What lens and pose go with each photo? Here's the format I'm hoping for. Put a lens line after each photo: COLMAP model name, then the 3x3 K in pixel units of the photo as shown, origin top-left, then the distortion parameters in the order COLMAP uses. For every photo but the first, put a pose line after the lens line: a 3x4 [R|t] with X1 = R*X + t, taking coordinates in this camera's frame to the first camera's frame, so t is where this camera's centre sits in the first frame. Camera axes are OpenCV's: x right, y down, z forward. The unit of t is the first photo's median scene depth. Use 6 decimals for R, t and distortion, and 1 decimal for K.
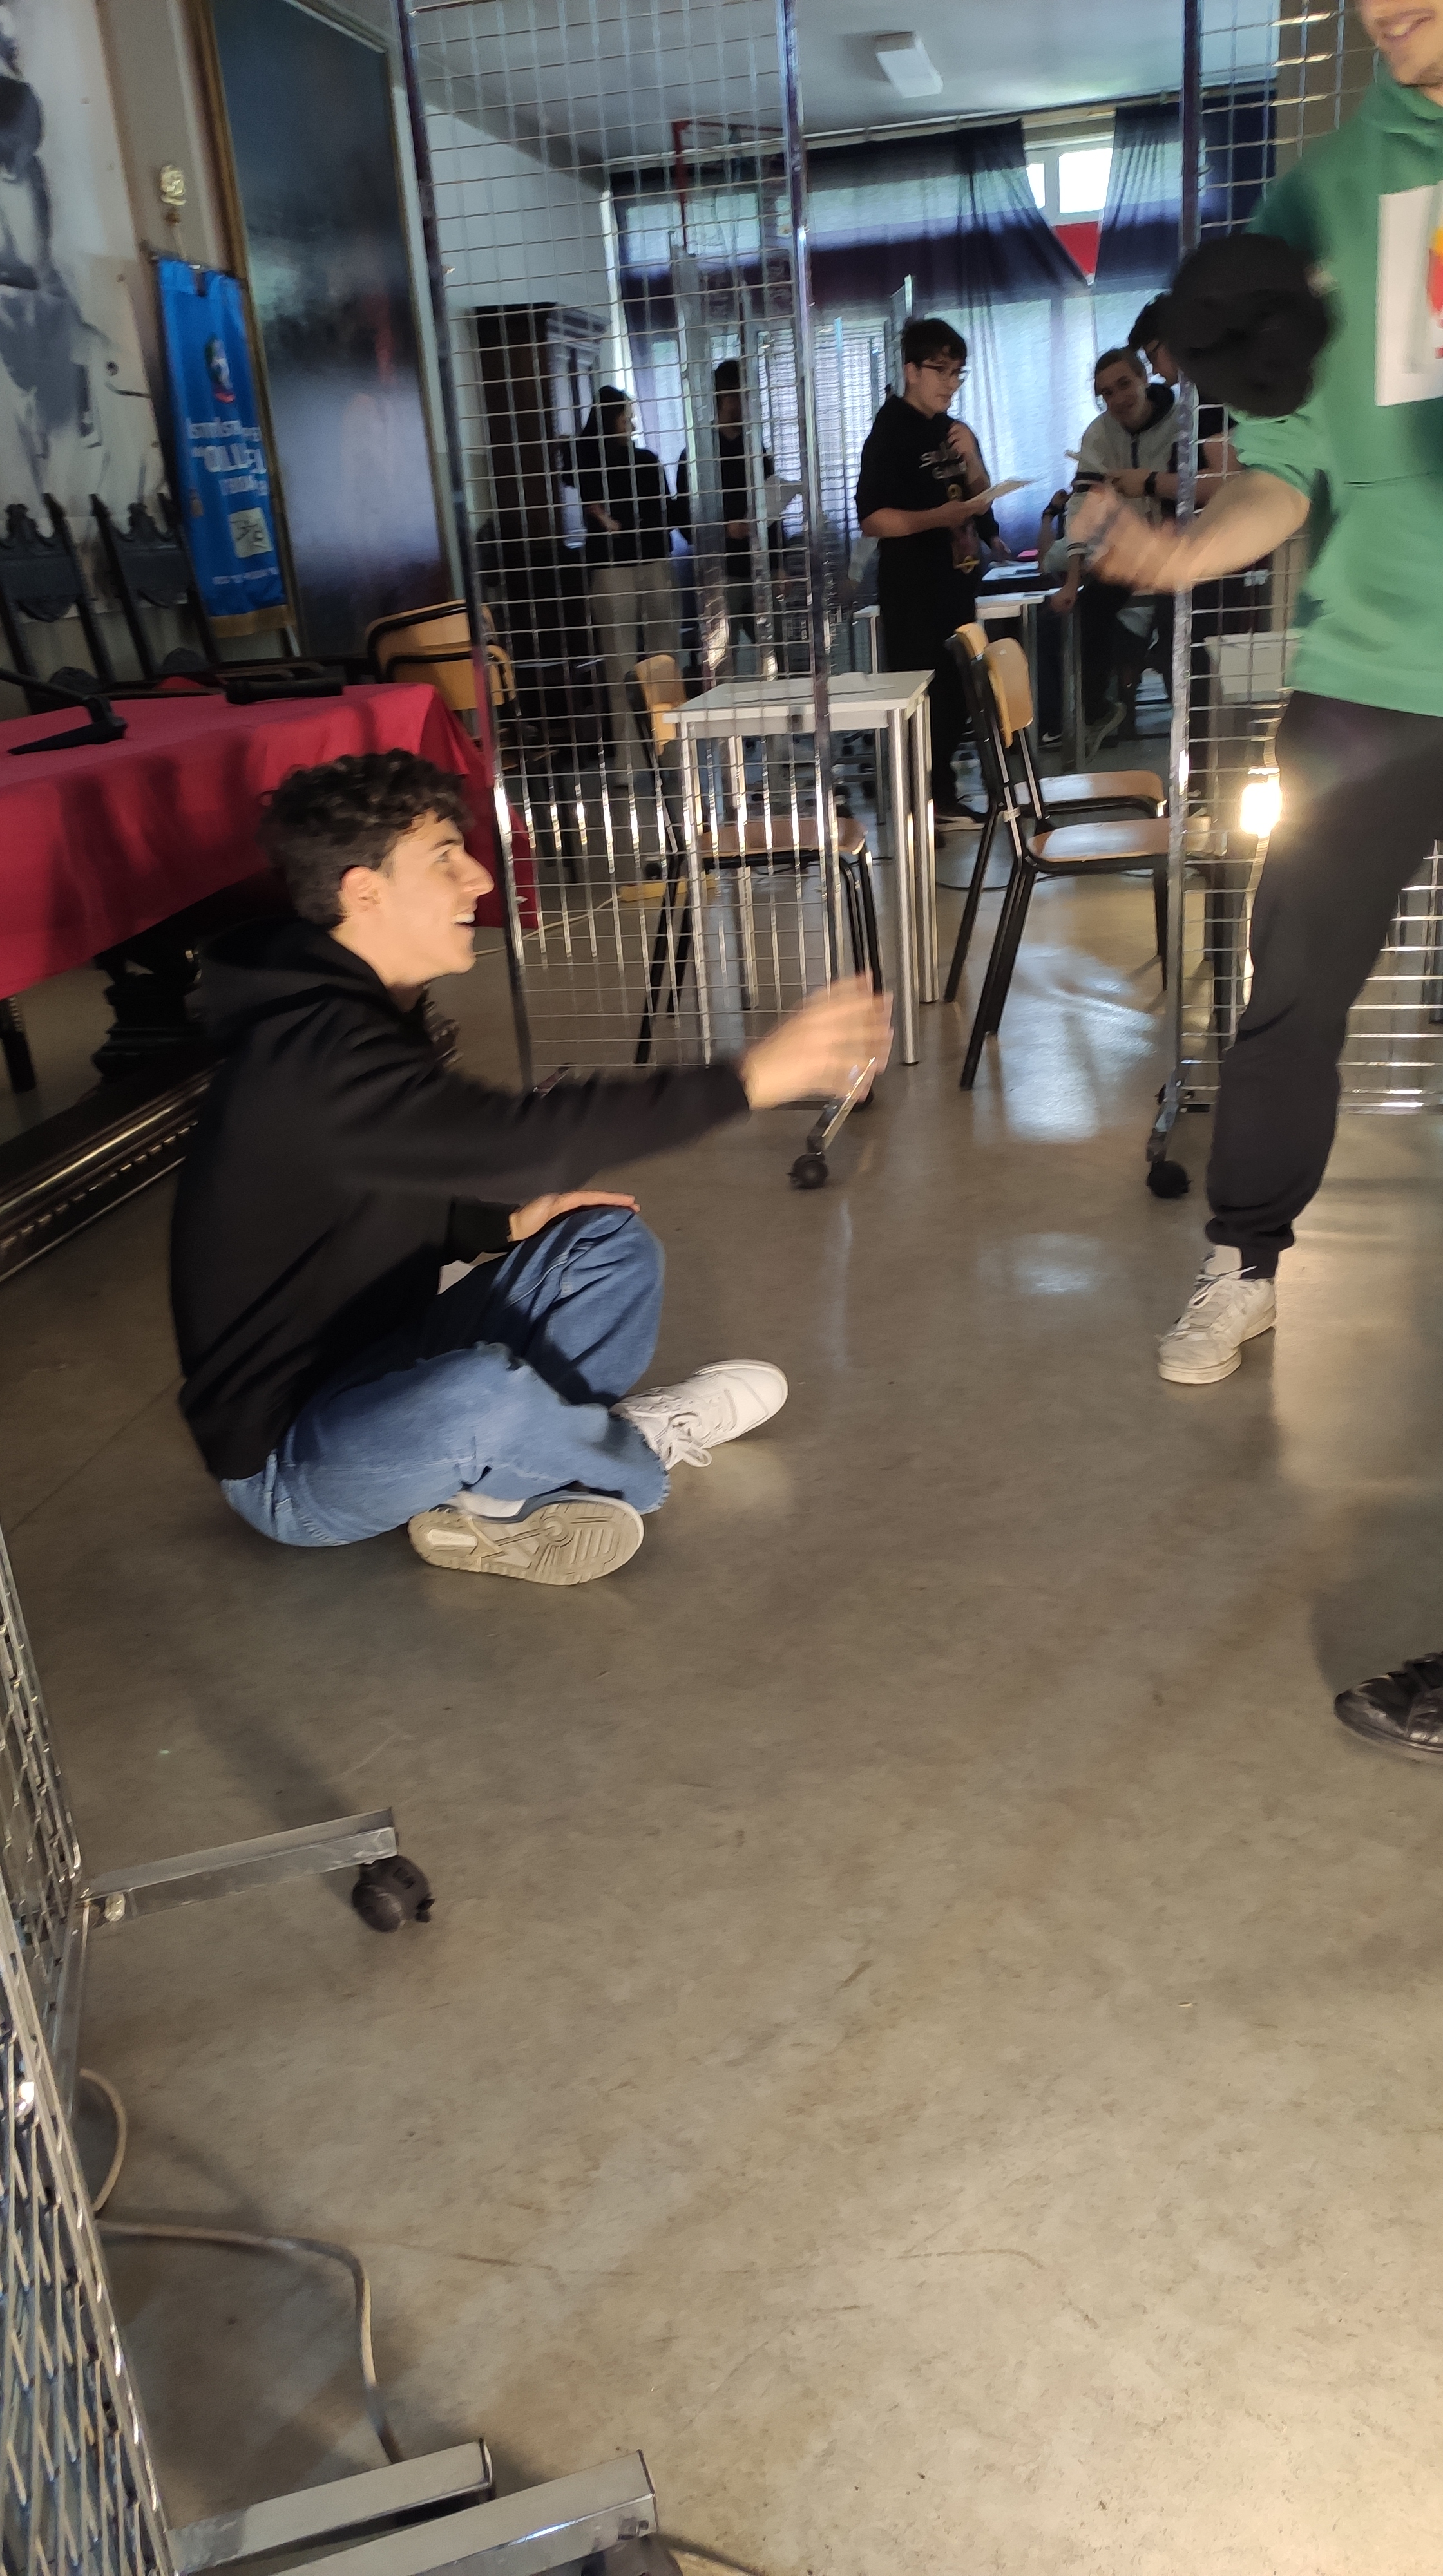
lens RADIAL K [[1822.1, 0, 739.9], [0, 1822.1, 1245.8], [0, 0, 1]] dist [0.028151, -0.048215]
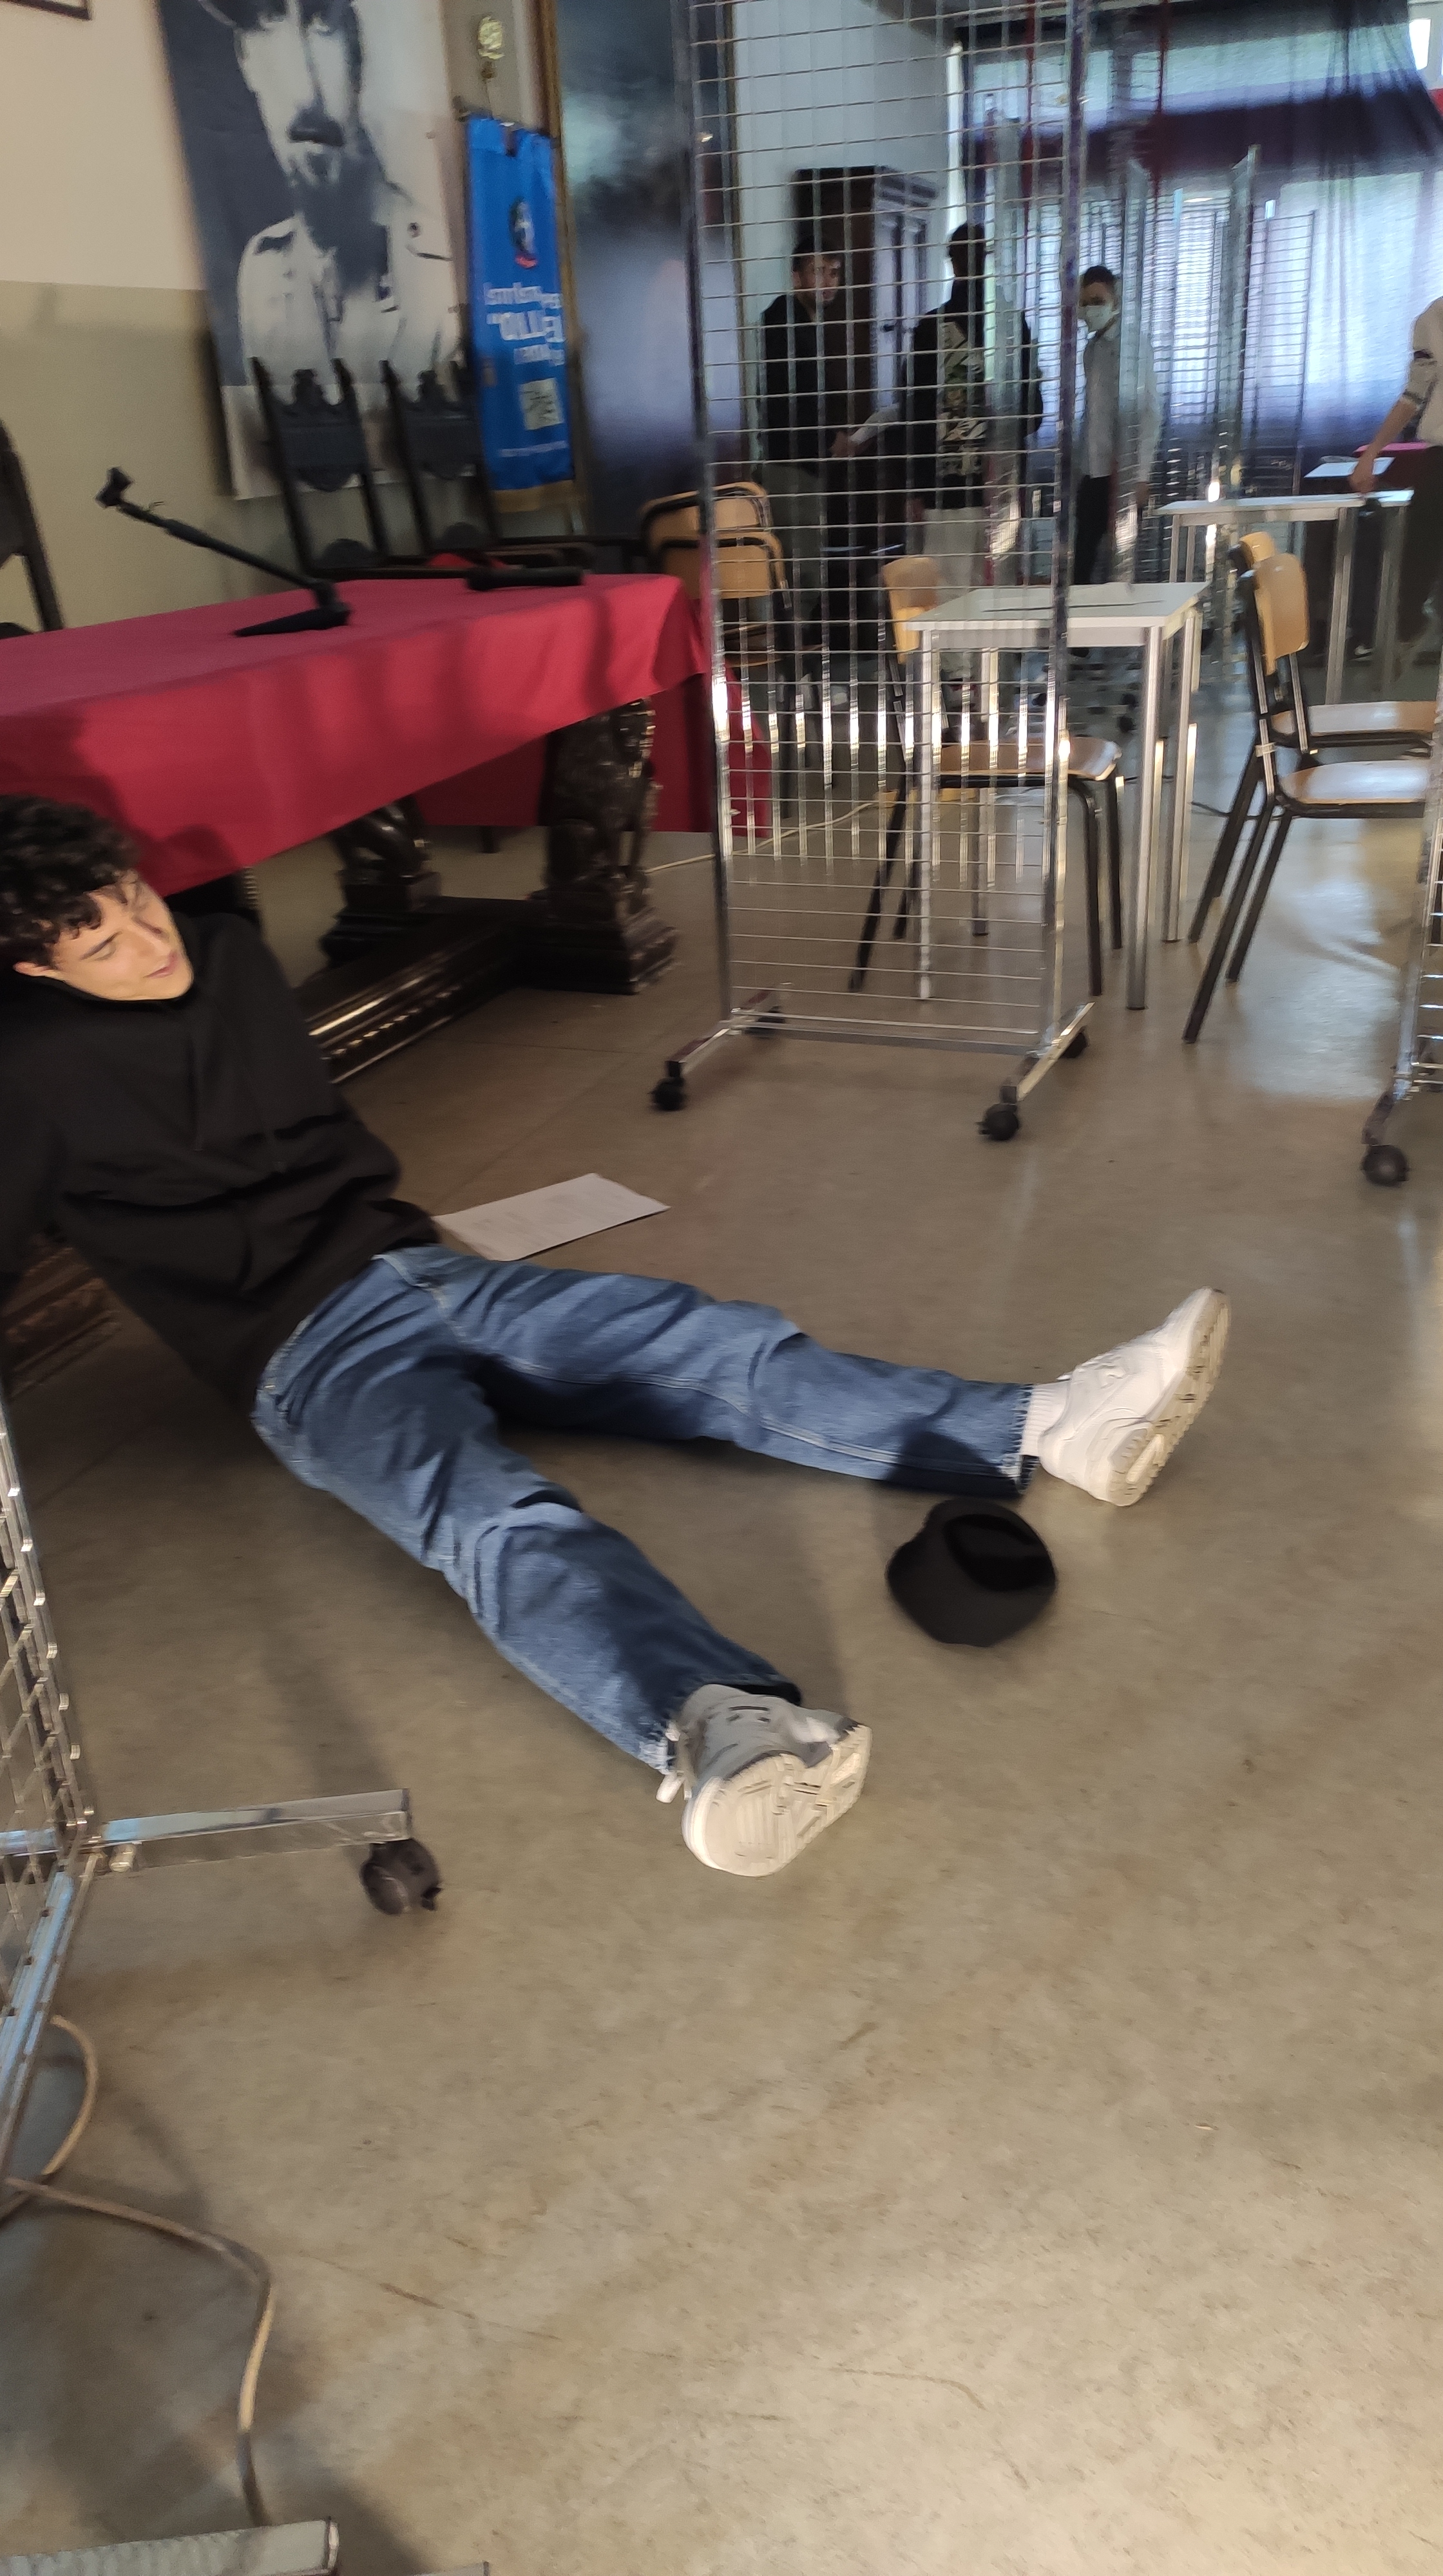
lens RADIAL K [[1822.1, 0, 772.5], [0, 1822.1, 1249.3], [0, 0, 1]] dist [0.028151, -0.048215]
pose [[0.987817, 0.089746, -0.127133, 0.085330], [-0.081954, 0.994497, 0.065263, -0.049305], [0.132290, -0.054049, 0.989736, 0.072822]]
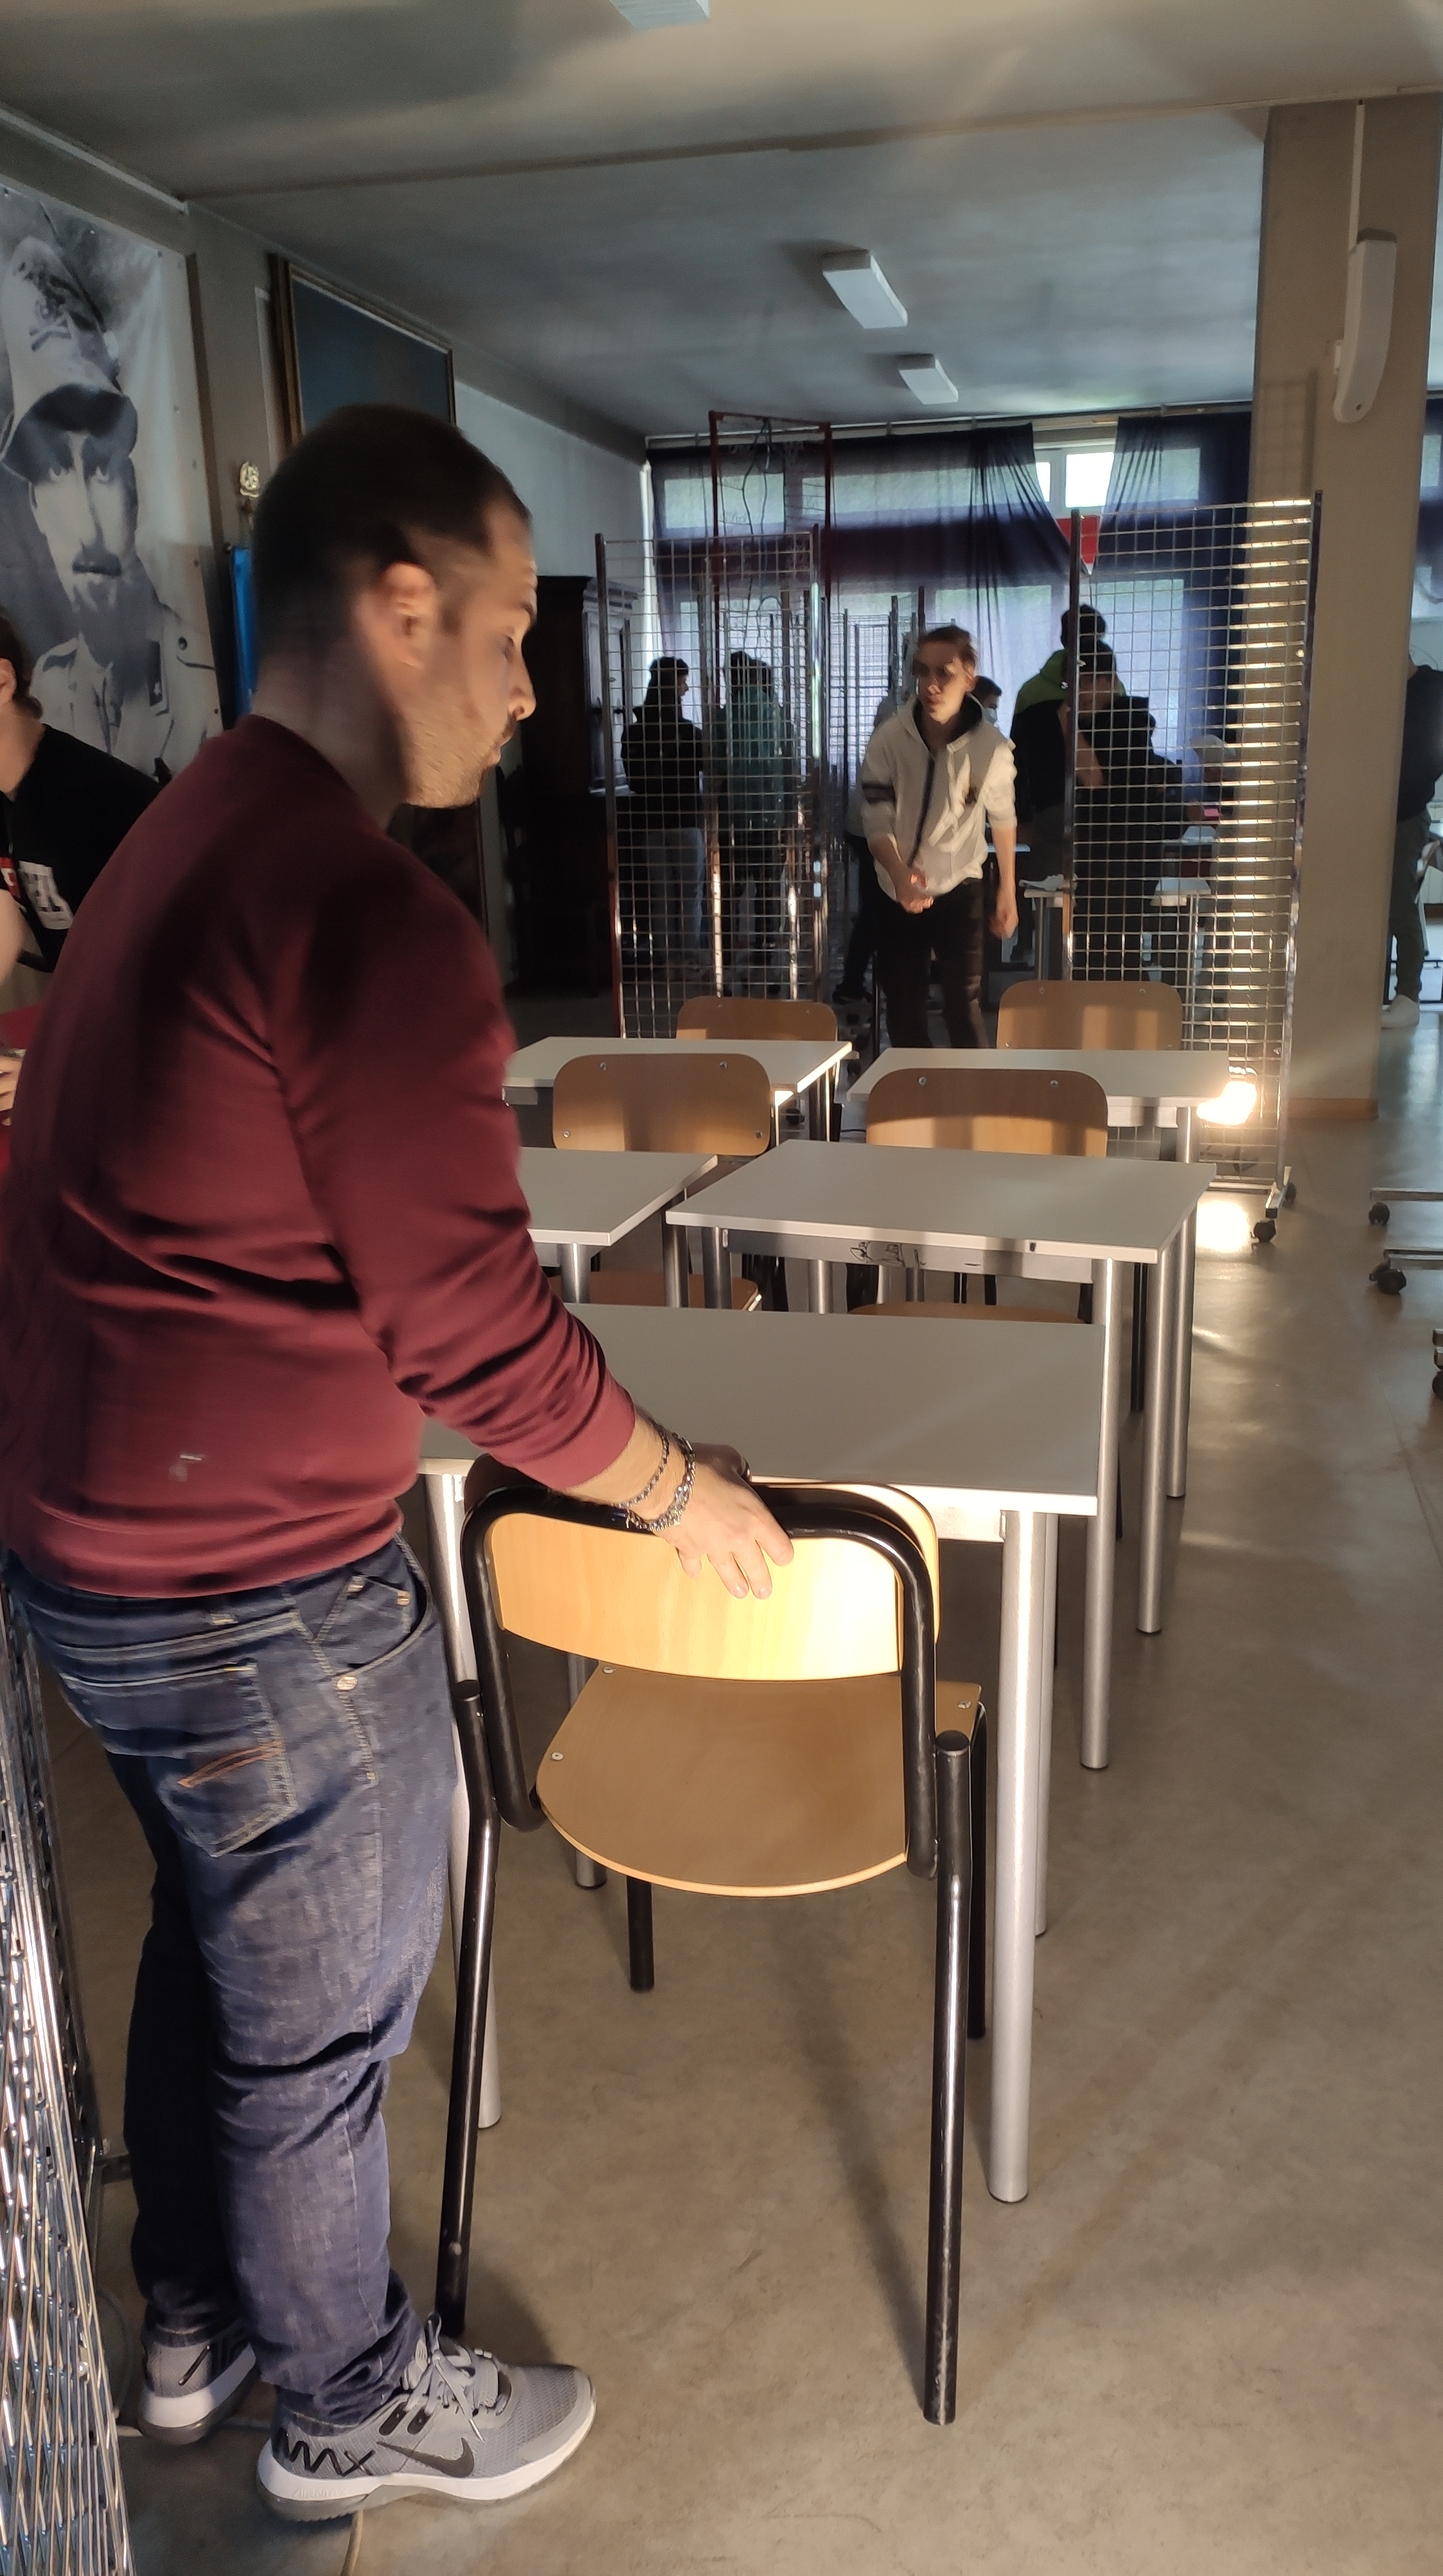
lens RADIAL K [[1822.1, 0, 734.8], [0, 1822.1, 1230.0], [0, 0, 1]] dist [0.028151, -0.048215]
pose [[0.998805, 0.048868, -0.000849, 0.019631], [-0.048669, 0.992846, -0.109031, -0.105816], [-0.004486, 0.108942, 0.994038, -0.194129]]
